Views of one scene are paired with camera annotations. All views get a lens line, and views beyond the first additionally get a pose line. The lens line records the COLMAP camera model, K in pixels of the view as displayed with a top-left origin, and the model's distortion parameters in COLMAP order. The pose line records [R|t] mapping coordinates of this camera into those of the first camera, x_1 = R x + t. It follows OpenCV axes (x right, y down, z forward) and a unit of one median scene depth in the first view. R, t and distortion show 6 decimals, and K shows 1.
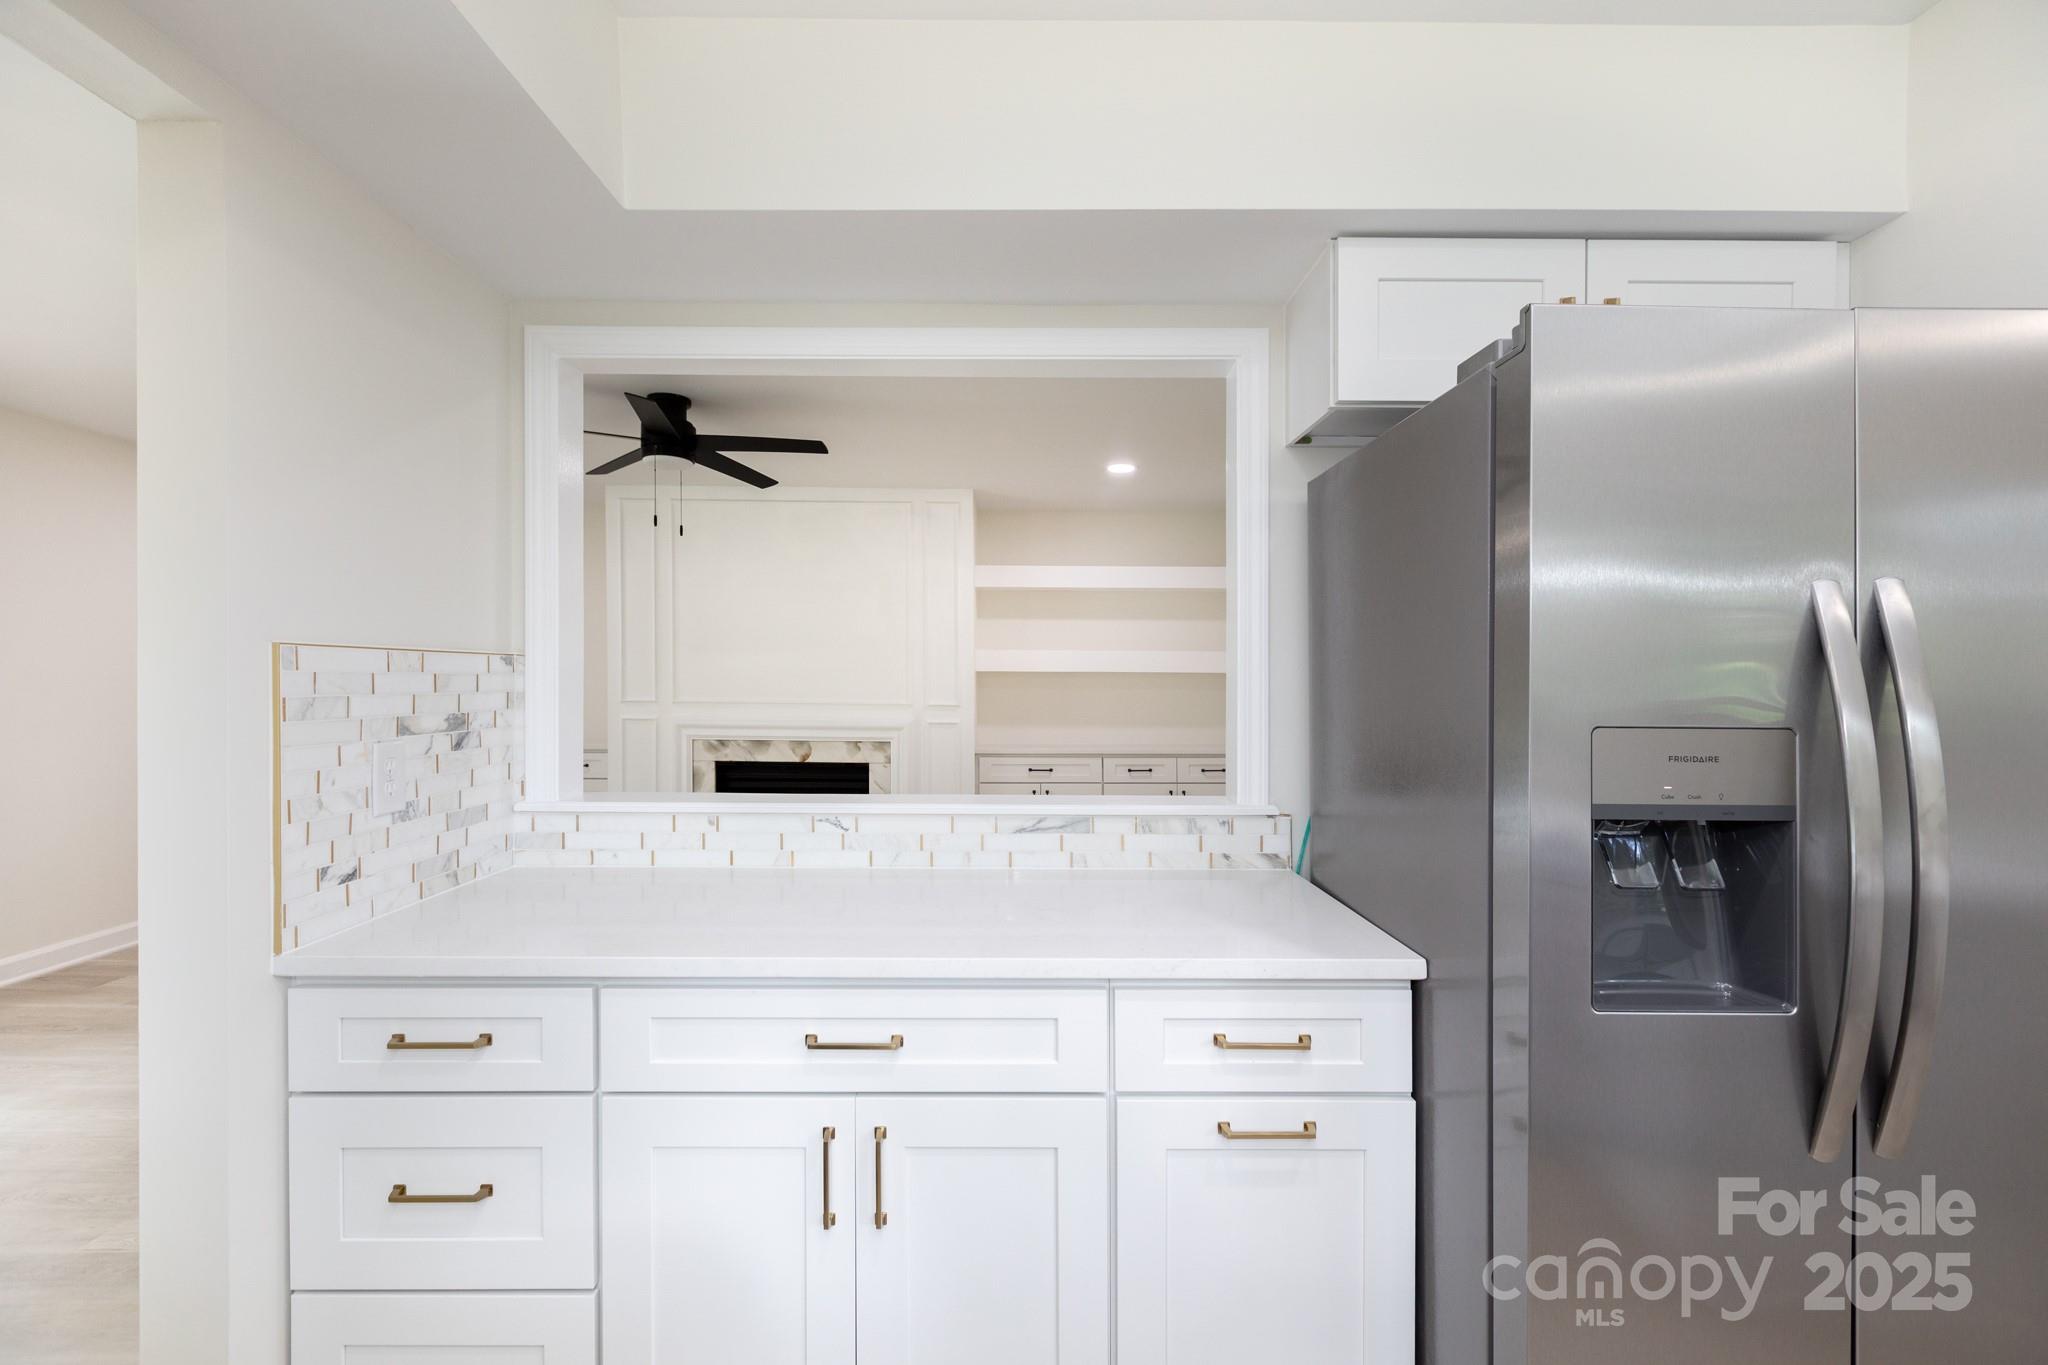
lens RADIAL K [[935.4, 0, 988.0], [0, 935.4, 693.8], [0, 0, 1]] dist [0.005398, -0.002154]
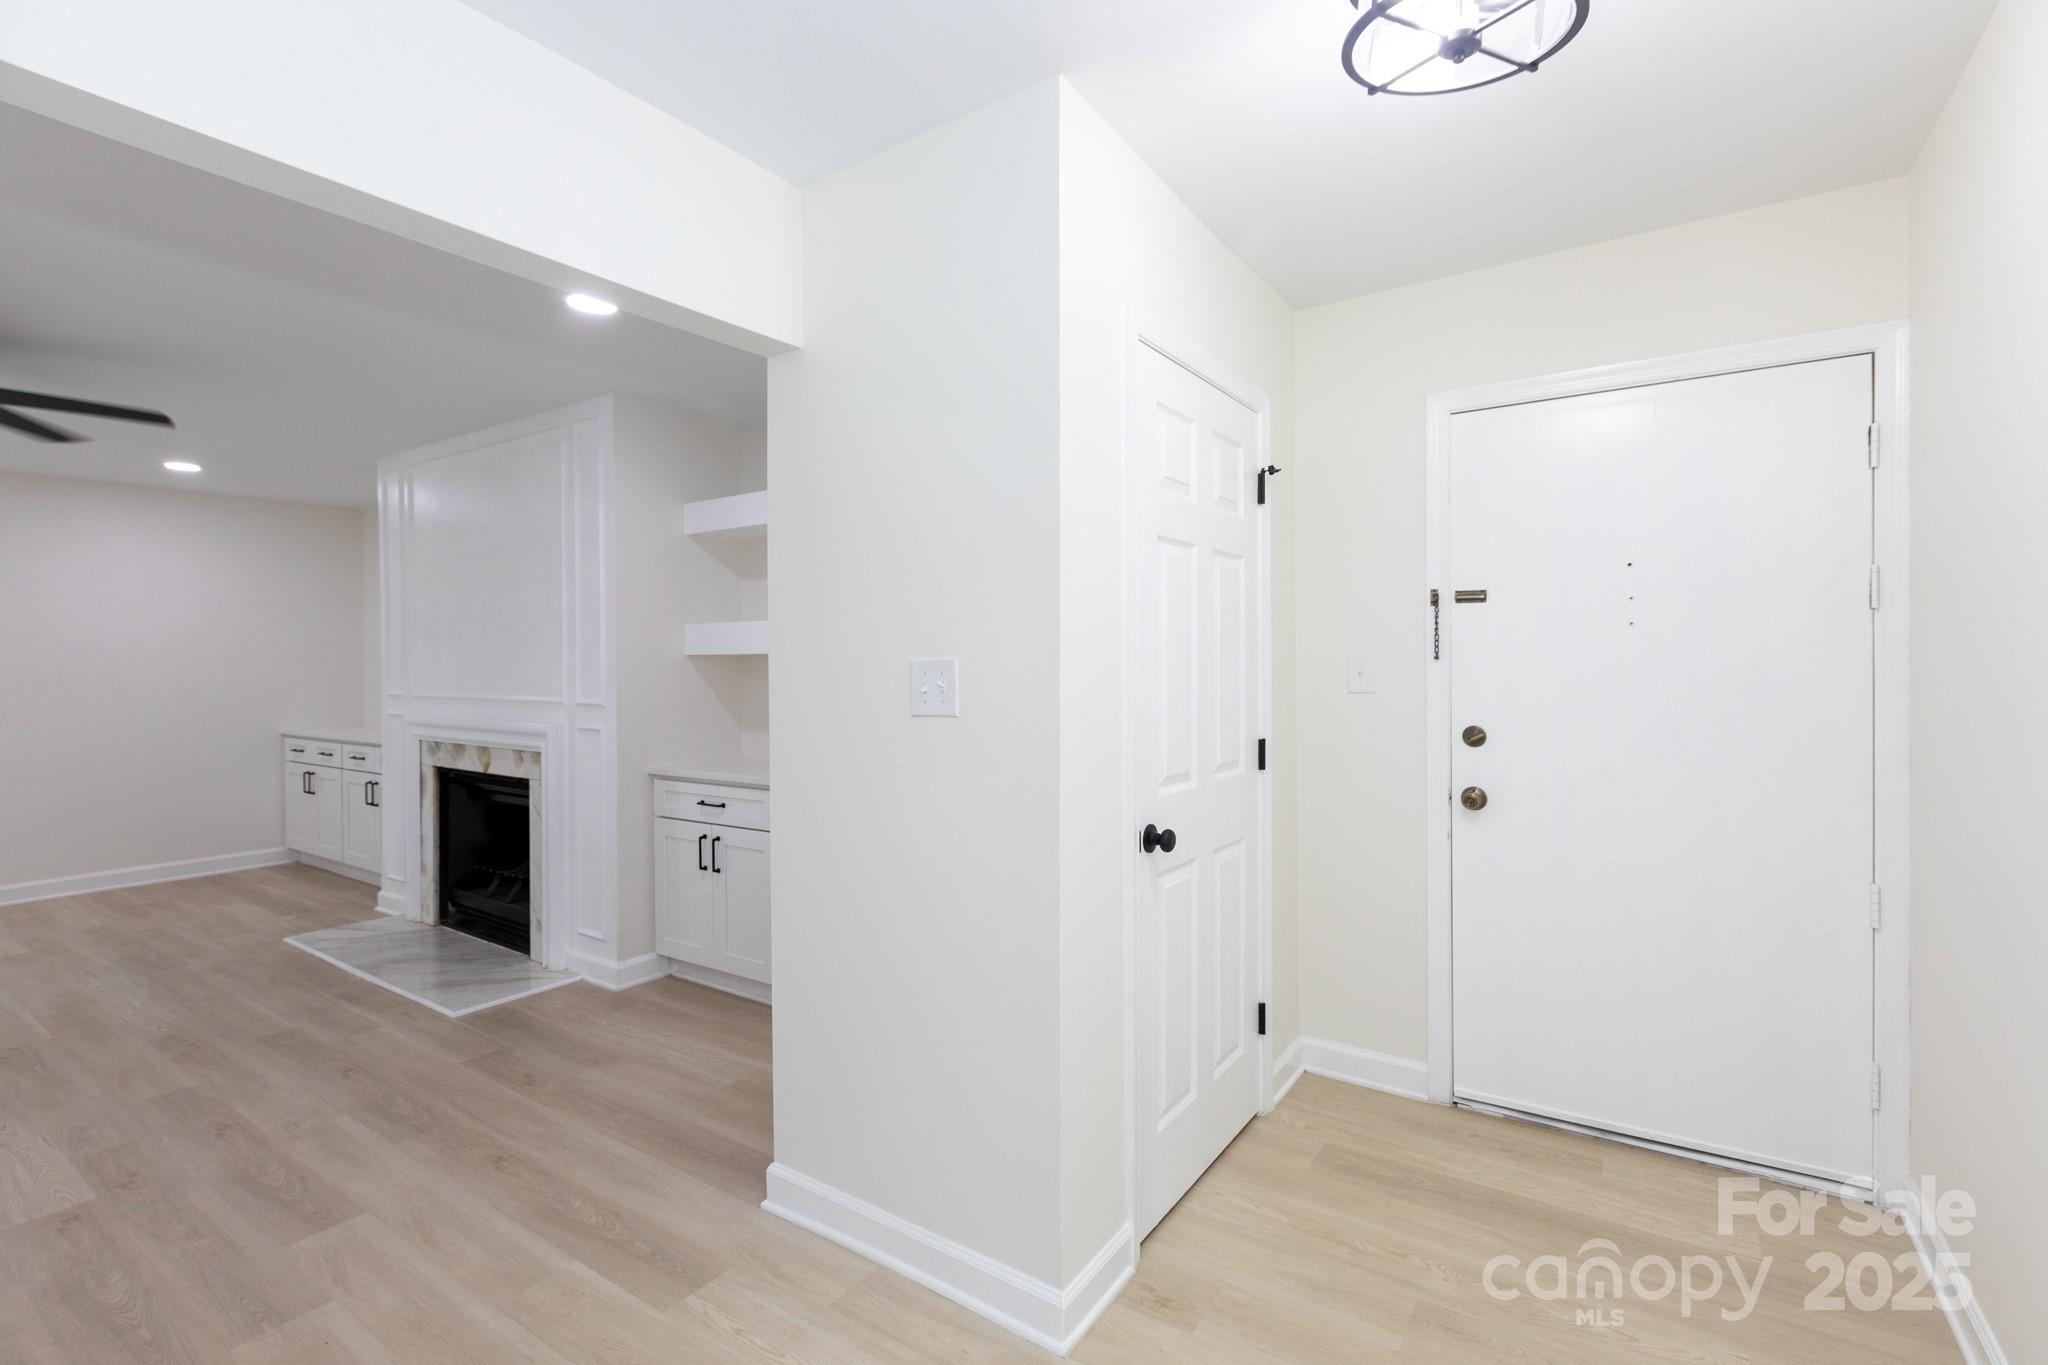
lens RADIAL K [[935.4, 0, 1032.9], [0, 935.4, 657.1], [0, 0, 1]] dist [0.005398, -0.002154]
pose [[0.828179, -0.013517, -0.560300, 2.077723], [0.003699, 0.999819, -0.018652, -0.033711], [0.560451, 0.013375, 0.828079, 1.904822]]
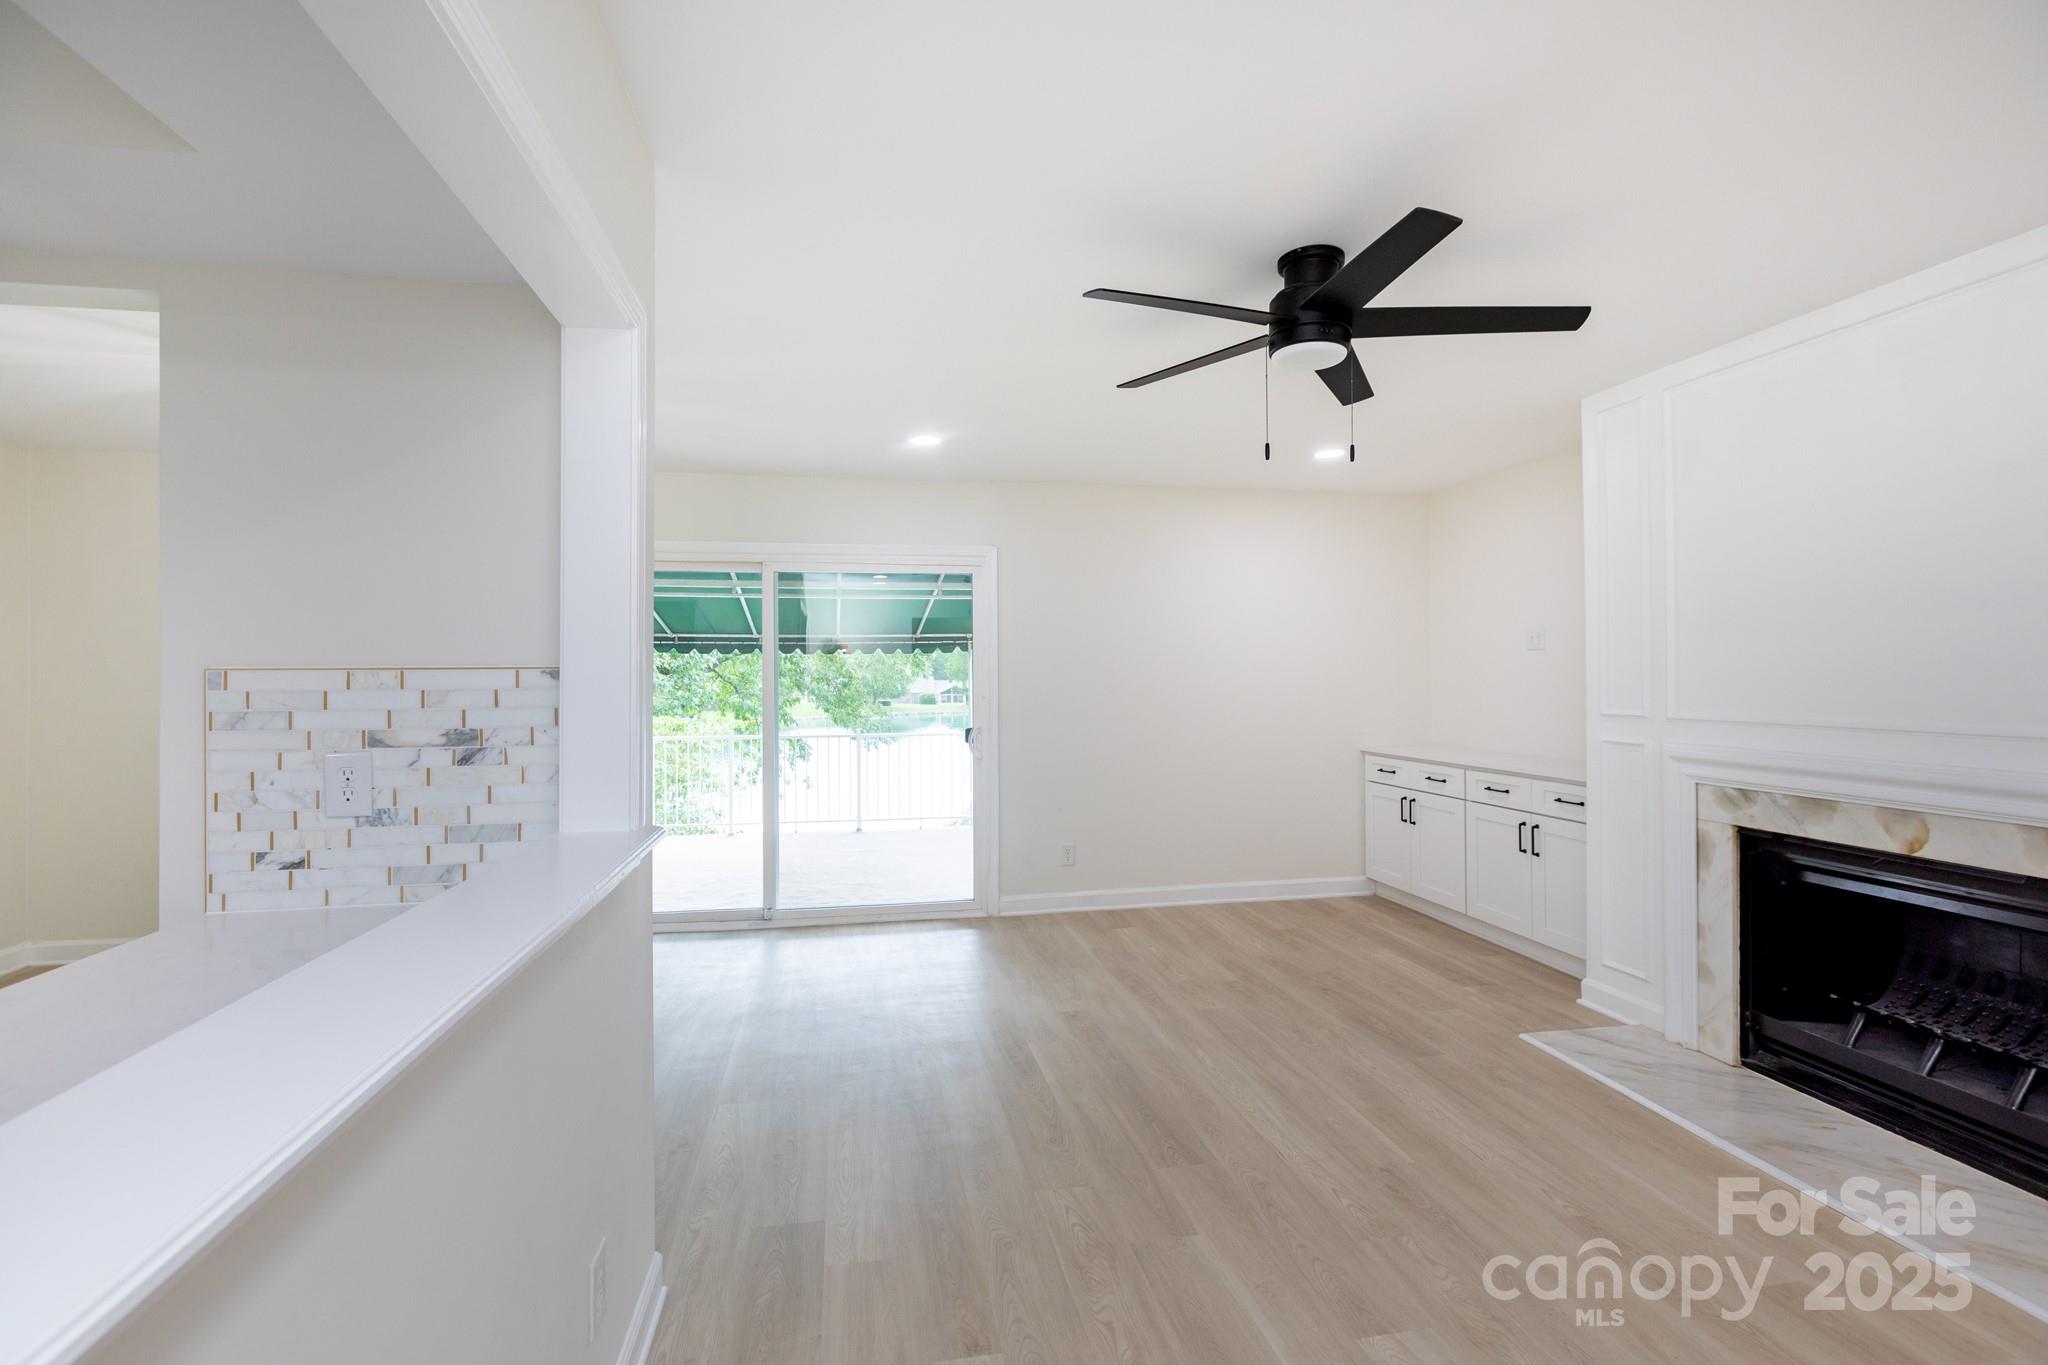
lens RADIAL K [[935.4, 0, 1027.9], [0, 935.4, 669.1], [0, 0, 1]] dist [0.005398, -0.002154]
pose [[0.201363, -0.016057, -0.979385, 0.585167], [-0.007884, 0.999807, -0.018013, -0.032336], [0.979485, 0.011349, 0.201198, 1.476449]]
